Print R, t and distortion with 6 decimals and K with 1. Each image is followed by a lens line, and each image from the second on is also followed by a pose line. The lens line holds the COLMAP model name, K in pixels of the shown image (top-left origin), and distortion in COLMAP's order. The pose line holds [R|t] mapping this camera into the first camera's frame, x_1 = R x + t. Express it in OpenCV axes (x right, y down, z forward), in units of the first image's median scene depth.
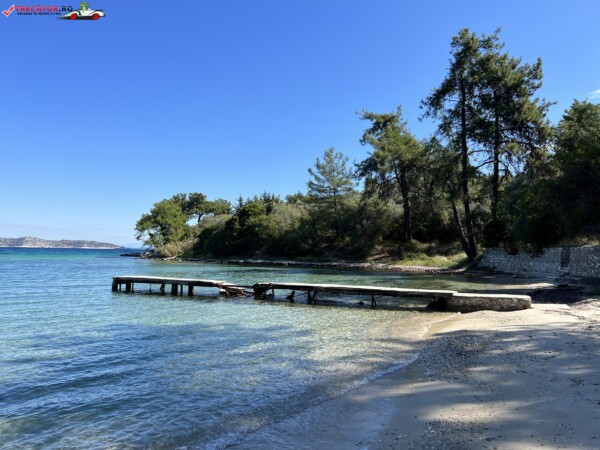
lens RADIAL K [[453.1, 0, 303.4], [0, 453.1, 224.7], [0, 0, 1]] dist [0.050486, -0.053997]
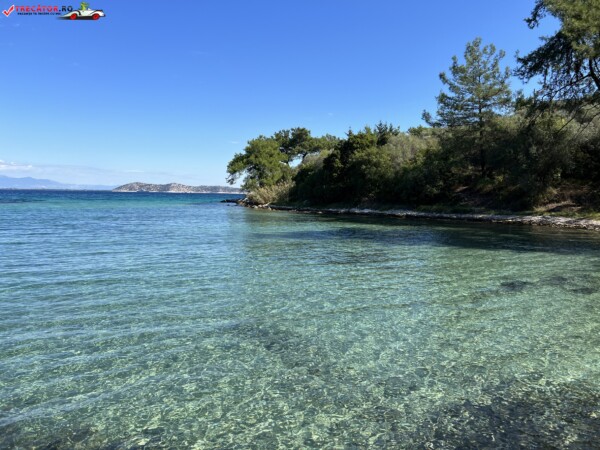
lens RADIAL K [[453.1, 0, 303.4], [0, 453.1, 224.7], [0, 0, 1]] dist [0.050486, -0.053997]
pose [[0.964400, 0.012183, -0.264168, -0.001873], [0.020393, 0.992537, 0.120223, 0.011635], [0.263661, -0.121330, 0.956954, 0.255486]]
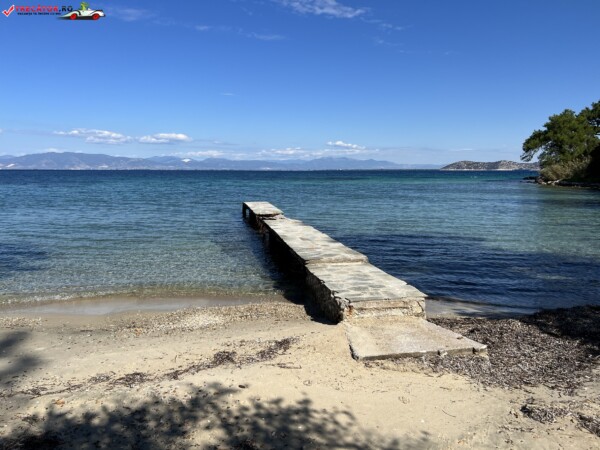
lens RADIAL K [[454.6, 0, 296.6], [0, 454.6, 223.3], [0, 0, 1]] dist [0.056247, -0.062372]
pose [[0.567974, 0.076719, -0.819463, 0.156039], [0.059642, 0.989192, 0.133947, 0.008720], [0.820883, -0.124953, 0.557260, 0.155087]]
